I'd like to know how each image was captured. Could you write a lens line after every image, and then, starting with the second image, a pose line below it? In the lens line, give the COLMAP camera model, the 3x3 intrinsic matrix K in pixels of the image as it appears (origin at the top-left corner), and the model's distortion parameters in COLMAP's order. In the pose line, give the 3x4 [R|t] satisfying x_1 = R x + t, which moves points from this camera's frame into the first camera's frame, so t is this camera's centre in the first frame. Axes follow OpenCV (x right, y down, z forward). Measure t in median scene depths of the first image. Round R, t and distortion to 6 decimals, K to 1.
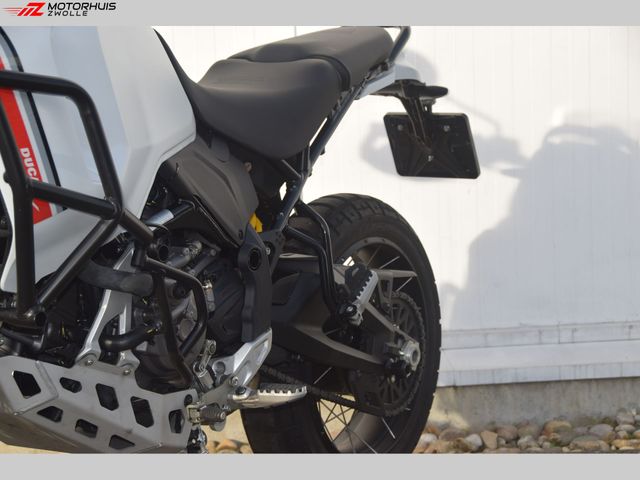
lens RADIAL K [[1676.2, 0, 319.6], [0, 1676.2, 240.3], [0, 0, 1]] dist [0.288305, 0.000000]
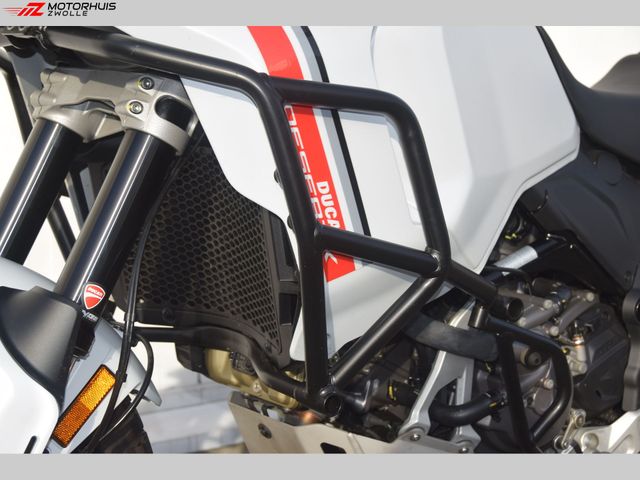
lens RADIAL K [[1343.0, 0, 319.1], [0, 1343.0, 237.6], [0, 0, 1]] dist [0.401069, 0.000000]
pose [[0.954135, 0.061821, -0.292925, 0.004223], [-0.051412, 0.997747, 0.043111, -0.048366], [0.294930, -0.026073, 0.955163, 0.362395]]
